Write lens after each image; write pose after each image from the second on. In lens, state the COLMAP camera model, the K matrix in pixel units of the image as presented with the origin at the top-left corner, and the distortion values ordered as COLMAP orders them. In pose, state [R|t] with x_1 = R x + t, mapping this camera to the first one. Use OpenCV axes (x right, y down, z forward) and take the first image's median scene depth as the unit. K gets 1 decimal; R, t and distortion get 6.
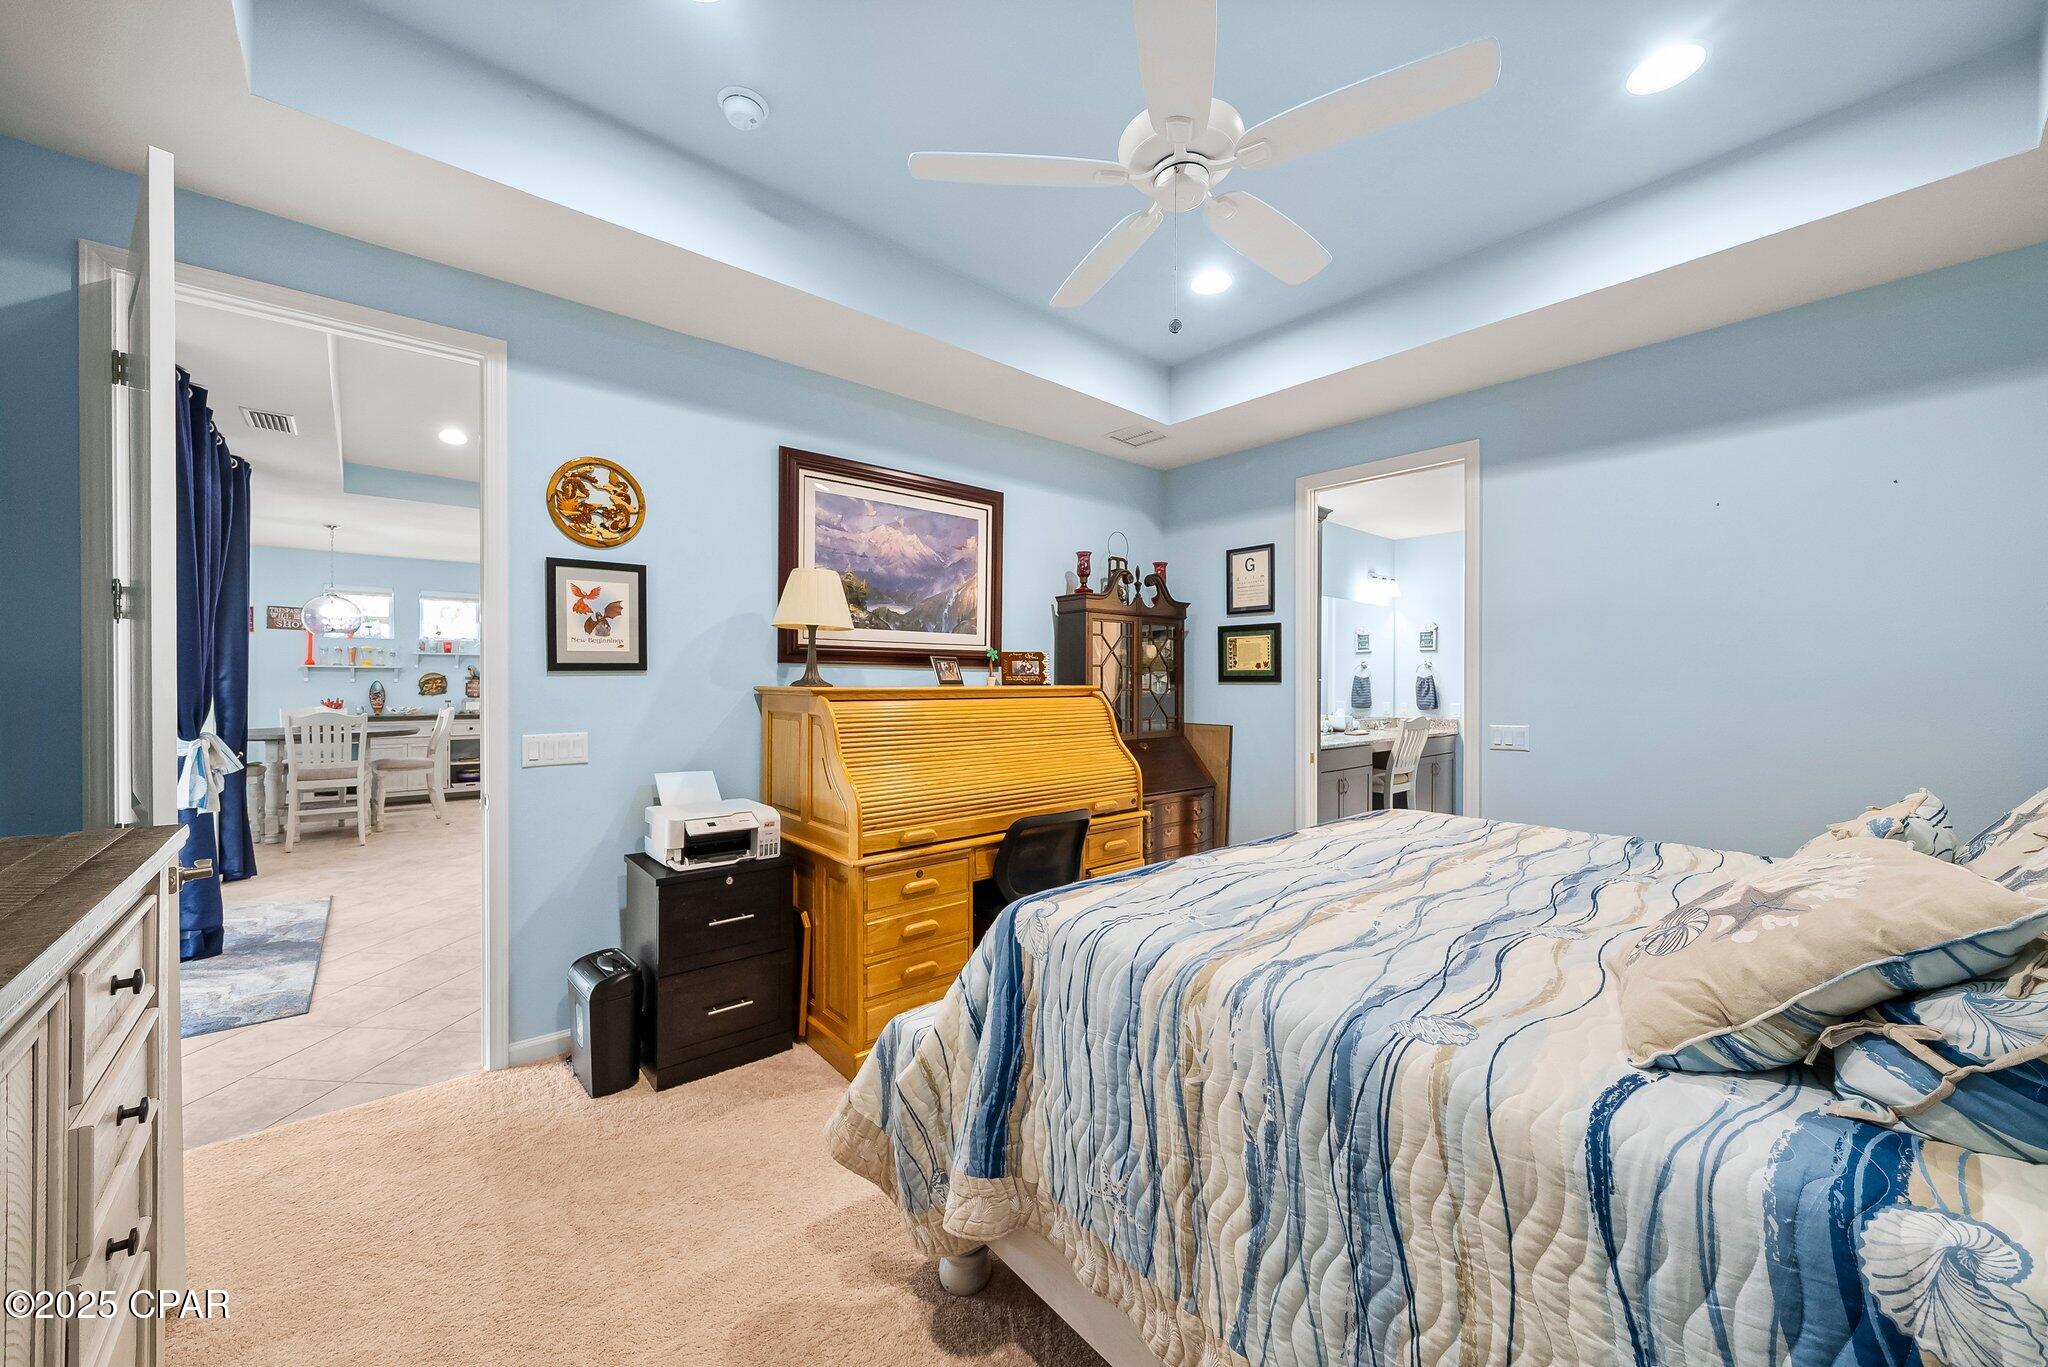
lens RADIAL K [[760.6, 0, 1035.0], [0, 760.6, 679.8], [0, 0, 1]] dist [-0.005796, 0.000967]
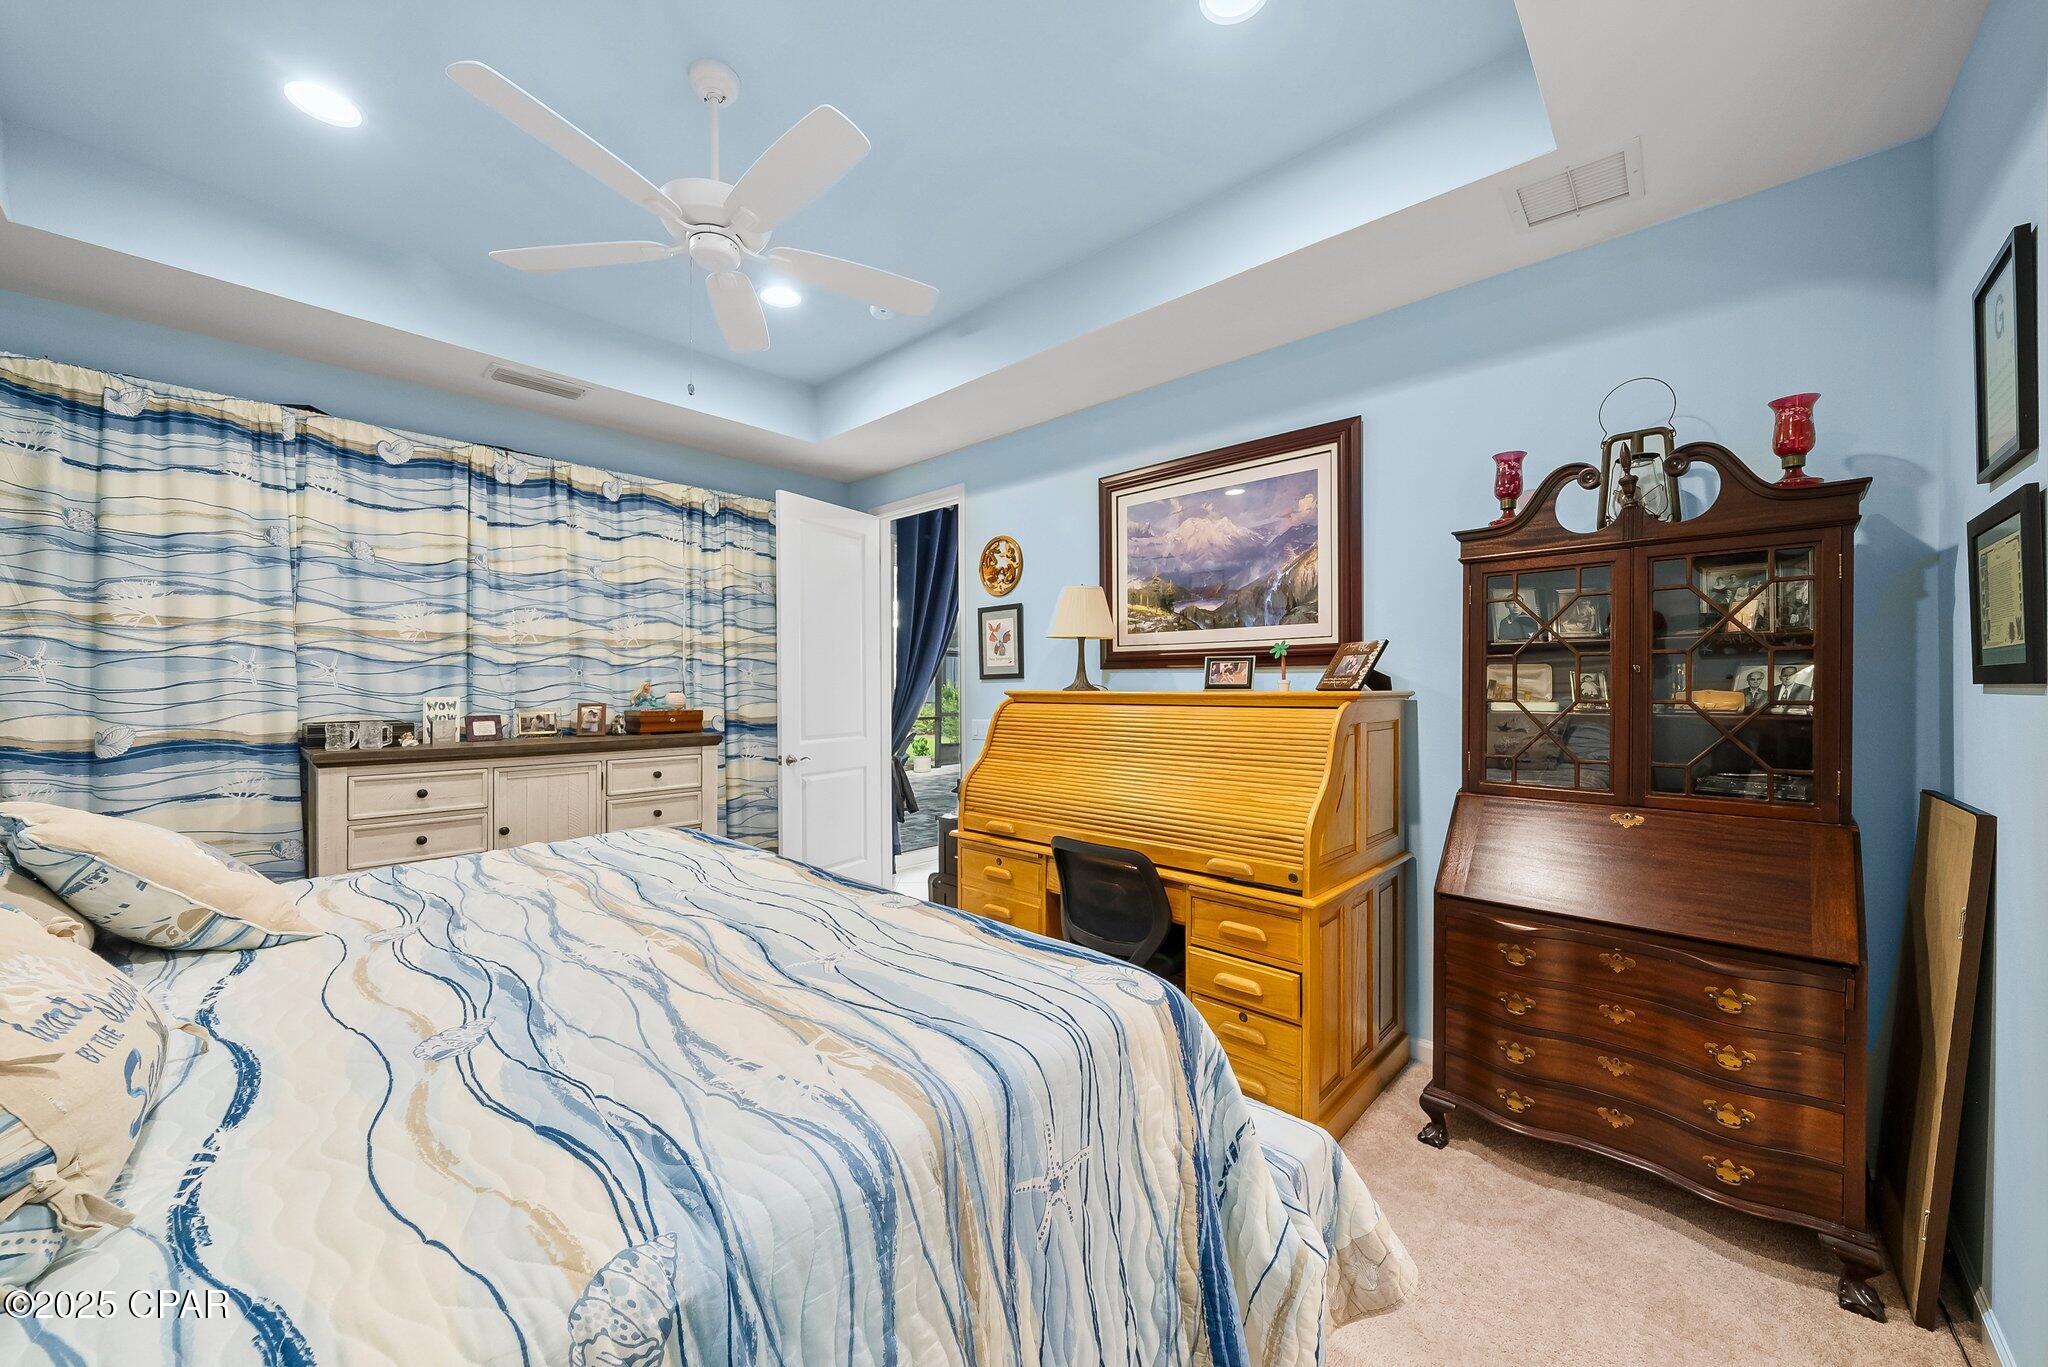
lens RADIAL K [[760.6, 0, 1038.8], [0, 760.6, 687.1], [0, 0, 1]] dist [-0.005796, 0.000967]
pose [[0.090831, 0.004013, -0.995858, 0.736996], [0.008457, 0.999953, 0.004801, -0.001834], [0.995830, -0.008858, 0.090793, 0.747543]]
